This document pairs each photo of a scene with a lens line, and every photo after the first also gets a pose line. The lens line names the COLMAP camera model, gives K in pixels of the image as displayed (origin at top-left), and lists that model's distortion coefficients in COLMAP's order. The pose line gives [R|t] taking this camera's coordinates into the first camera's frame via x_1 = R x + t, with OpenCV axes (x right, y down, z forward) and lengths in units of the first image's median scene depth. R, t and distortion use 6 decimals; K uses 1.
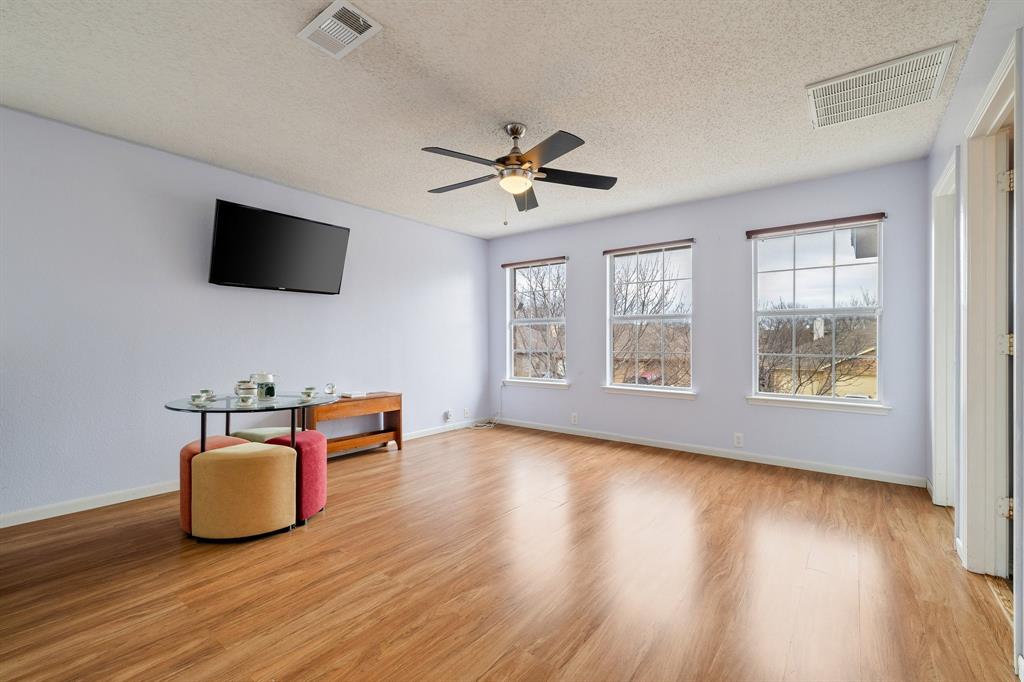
lens RADIAL K [[447.0, 0, 514.8], [0, 447.0, 340.5], [0, 0, 1]] dist [0.001441, 0.000122]
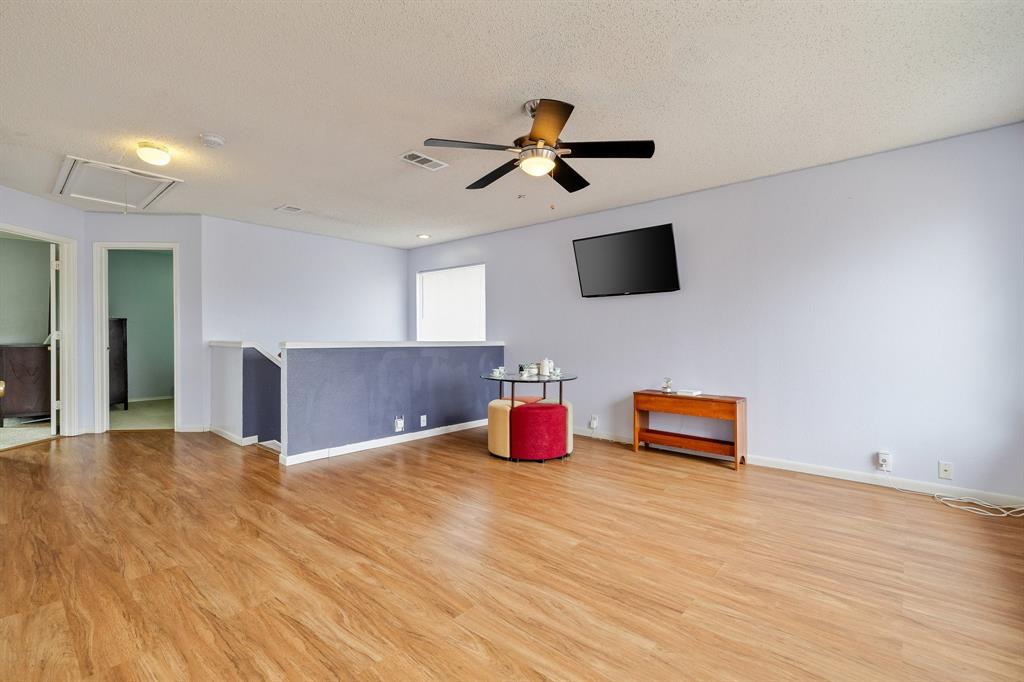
lens RADIAL K [[445.3, 0, 497.7], [0, 445.3, 343.5], [0, 0, 1]] dist [0.002175, 0.000149]
pose [[-0.086415, 0.009847, -0.996211, 1.049337], [0.002151, 0.999951, 0.009697, 0.007669], [0.996257, -0.001305, -0.086432, 1.136687]]
